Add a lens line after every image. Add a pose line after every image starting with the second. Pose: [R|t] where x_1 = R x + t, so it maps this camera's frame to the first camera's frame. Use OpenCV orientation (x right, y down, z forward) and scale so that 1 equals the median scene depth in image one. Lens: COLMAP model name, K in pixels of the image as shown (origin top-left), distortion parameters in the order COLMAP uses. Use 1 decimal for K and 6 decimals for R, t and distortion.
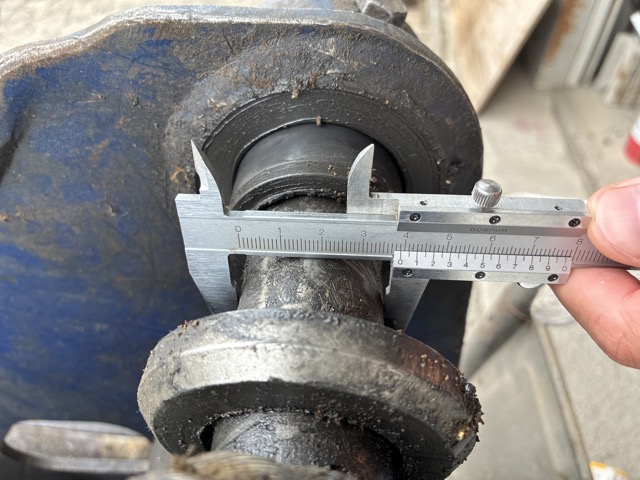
lens RADIAL K [[511.2, 0, 324.2], [0, 511.2, 236.6], [0, 0, 1]] dist [0.003726, -0.047523]
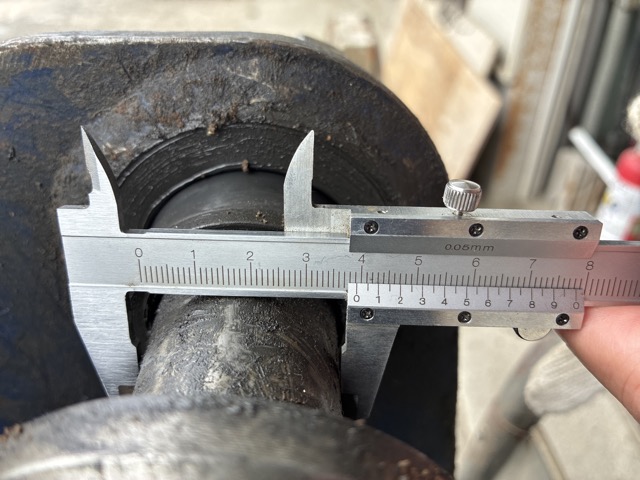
lens RADIAL K [[511.2, 0, 318.6], [0, 511.2, 239.9], [0, 0, 1]] dist [0.003726, -0.047523]
pose [[0.997349, -0.043364, 0.058430, 0.055819], [0.056650, 0.966714, -0.249510, 0.093991], [-0.045665, 0.252159, 0.966608, 0.281275]]
